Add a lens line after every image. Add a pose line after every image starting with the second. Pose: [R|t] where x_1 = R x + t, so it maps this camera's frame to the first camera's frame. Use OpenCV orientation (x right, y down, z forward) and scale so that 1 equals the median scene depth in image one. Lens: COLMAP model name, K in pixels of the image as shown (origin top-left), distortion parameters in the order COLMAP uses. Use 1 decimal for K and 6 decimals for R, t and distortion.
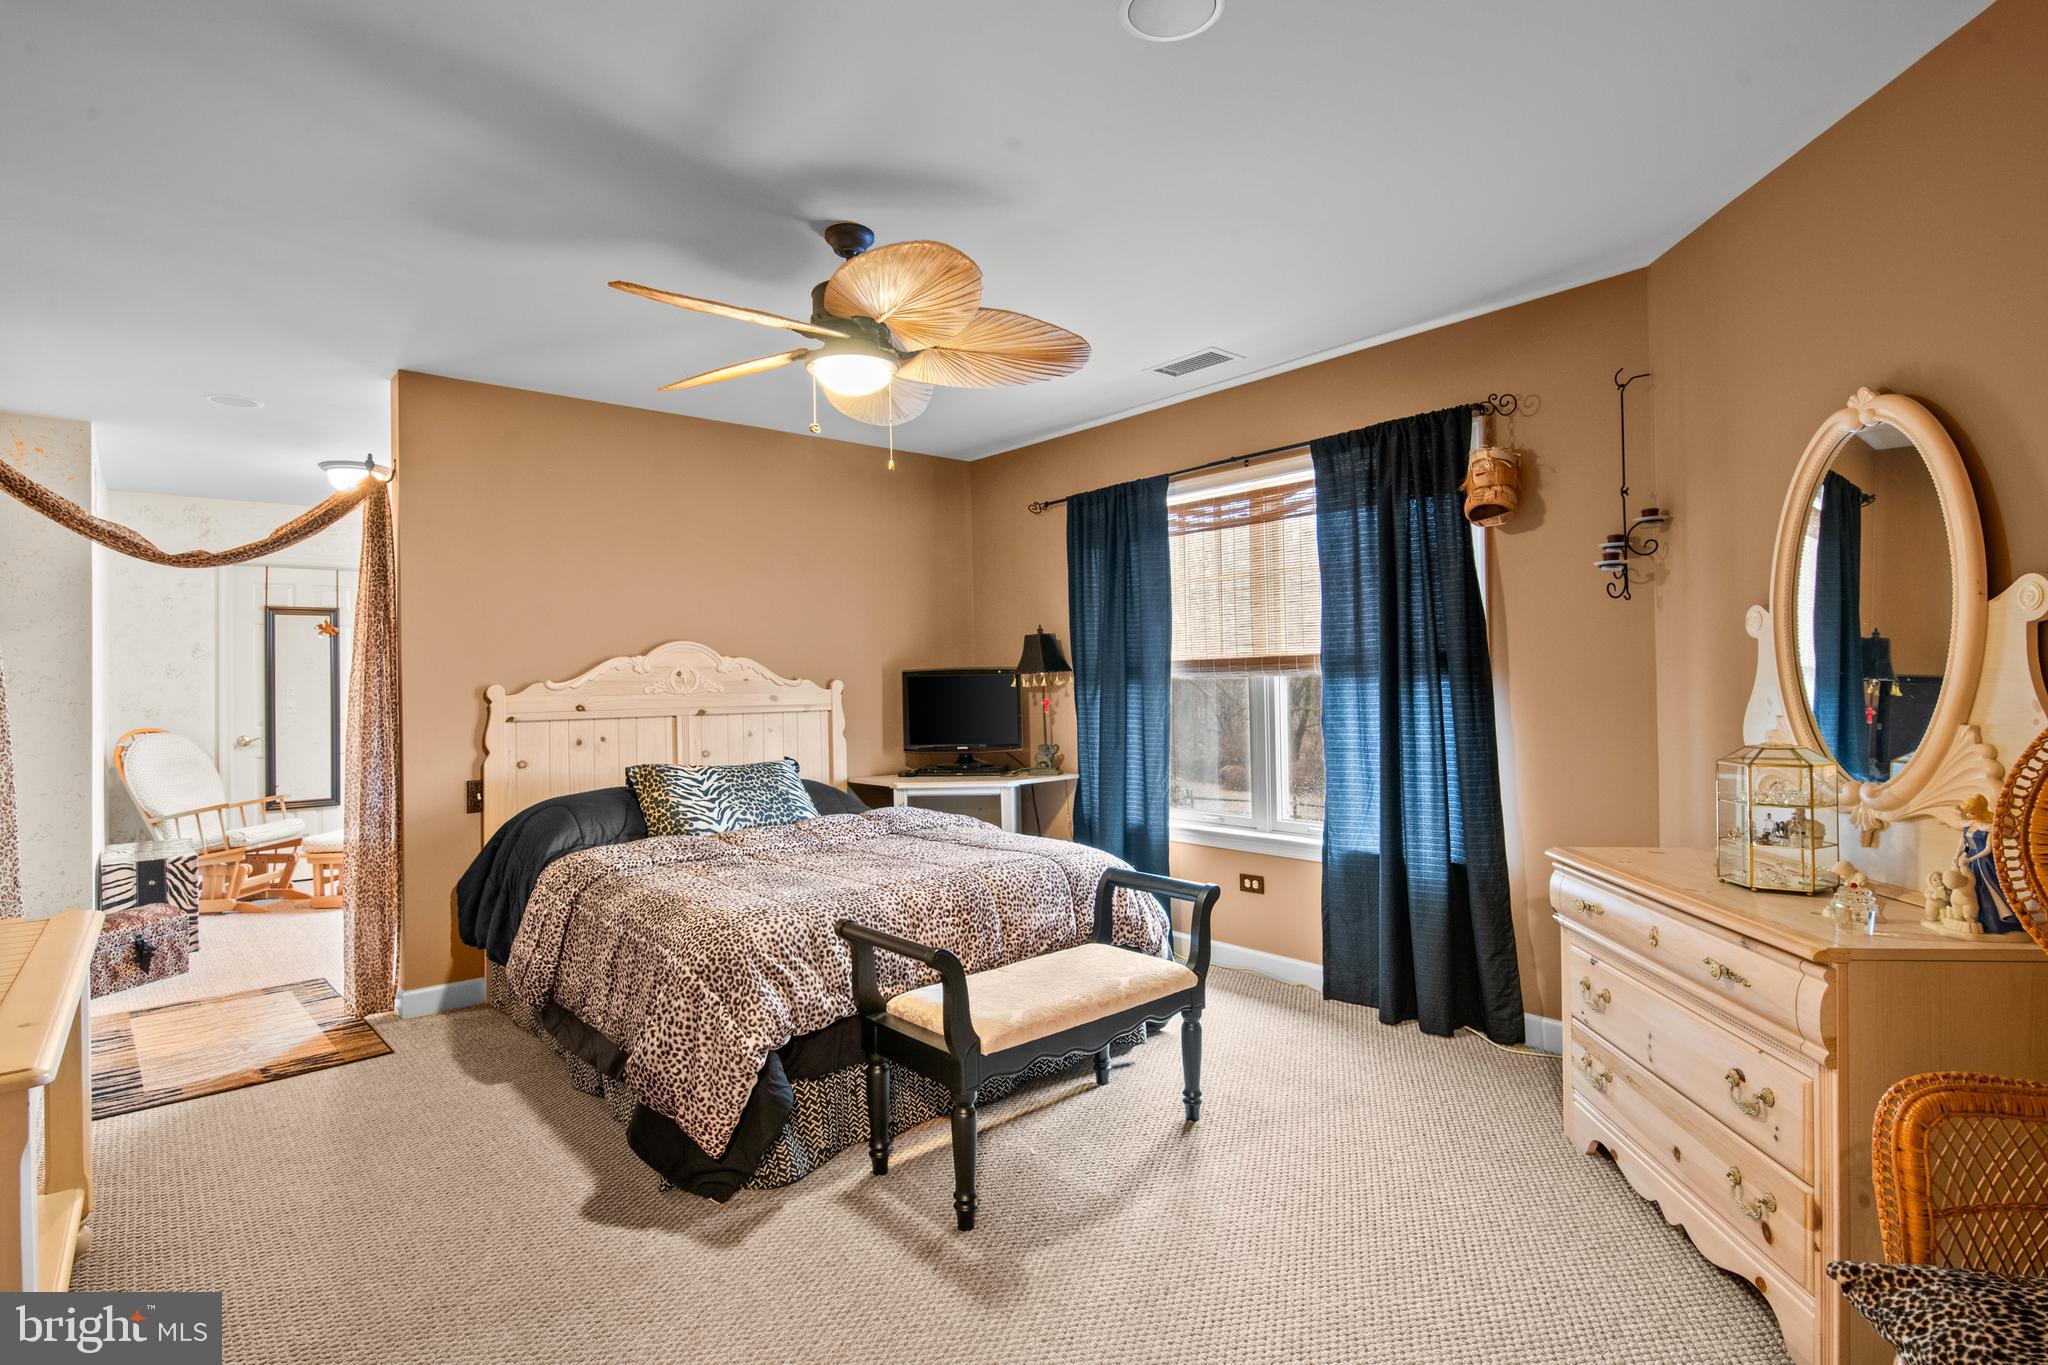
lens RADIAL K [[1019.6, 0, 1019.9], [0, 1019.6, 673.5], [0, 0, 1]] dist [0.002093, 0.000015]
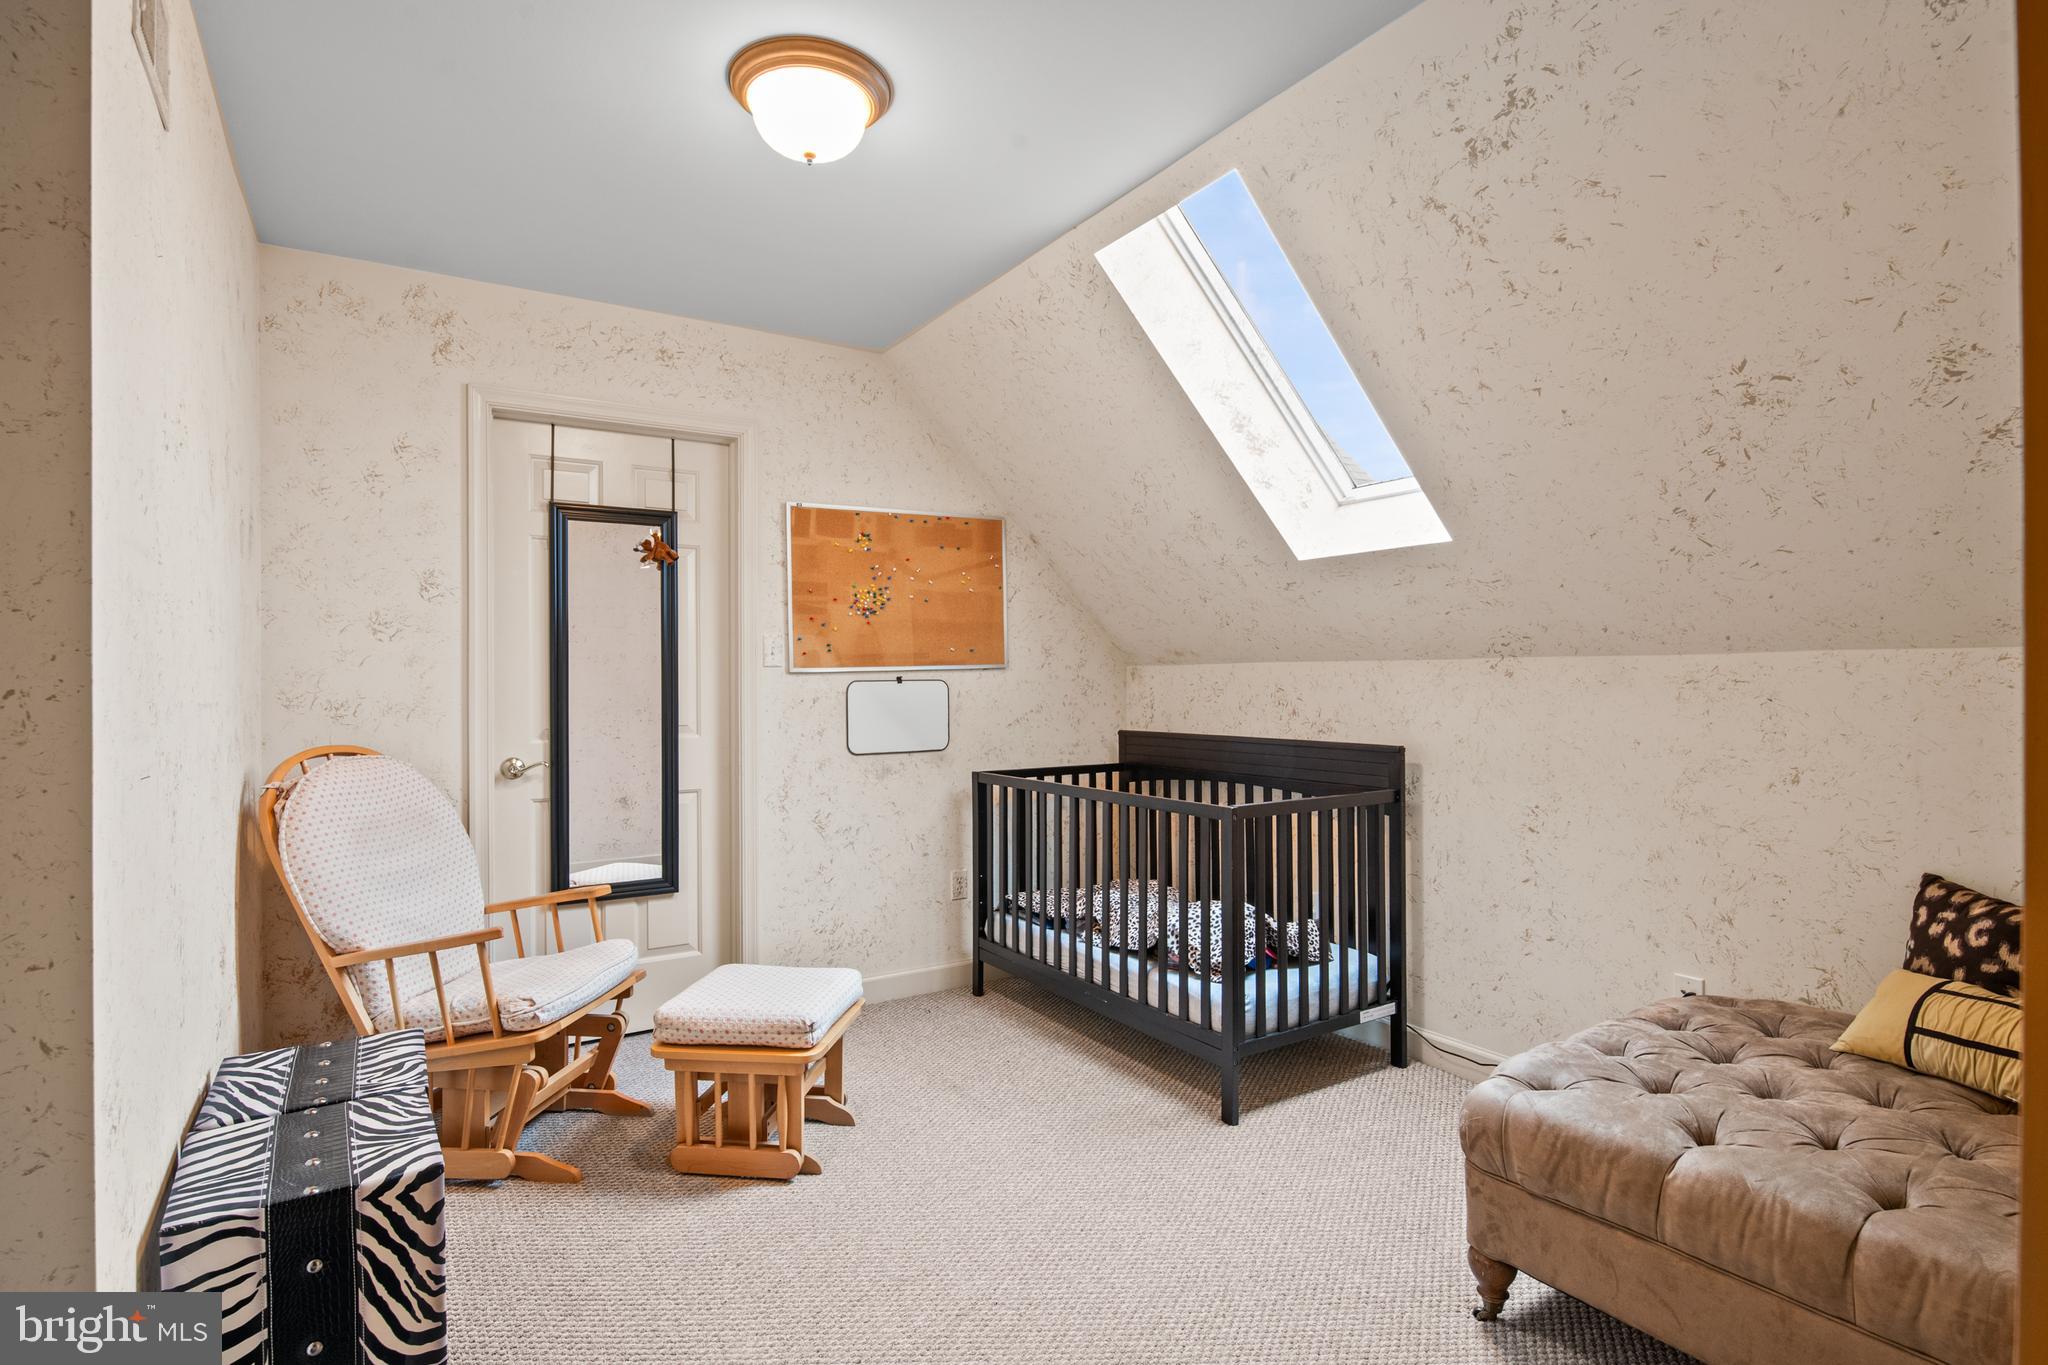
lens RADIAL K [[1019.6, 0, 1028.1], [0, 1019.6, 687.0], [0, 0, 1]] dist [0.002093, 0.000015]
pose [[0.990620, 0.014479, -0.135875, -0.484158], [-0.011943, 0.999739, 0.019456, 0.014472], [0.136121, -0.017650, 0.990535, 0.590205]]
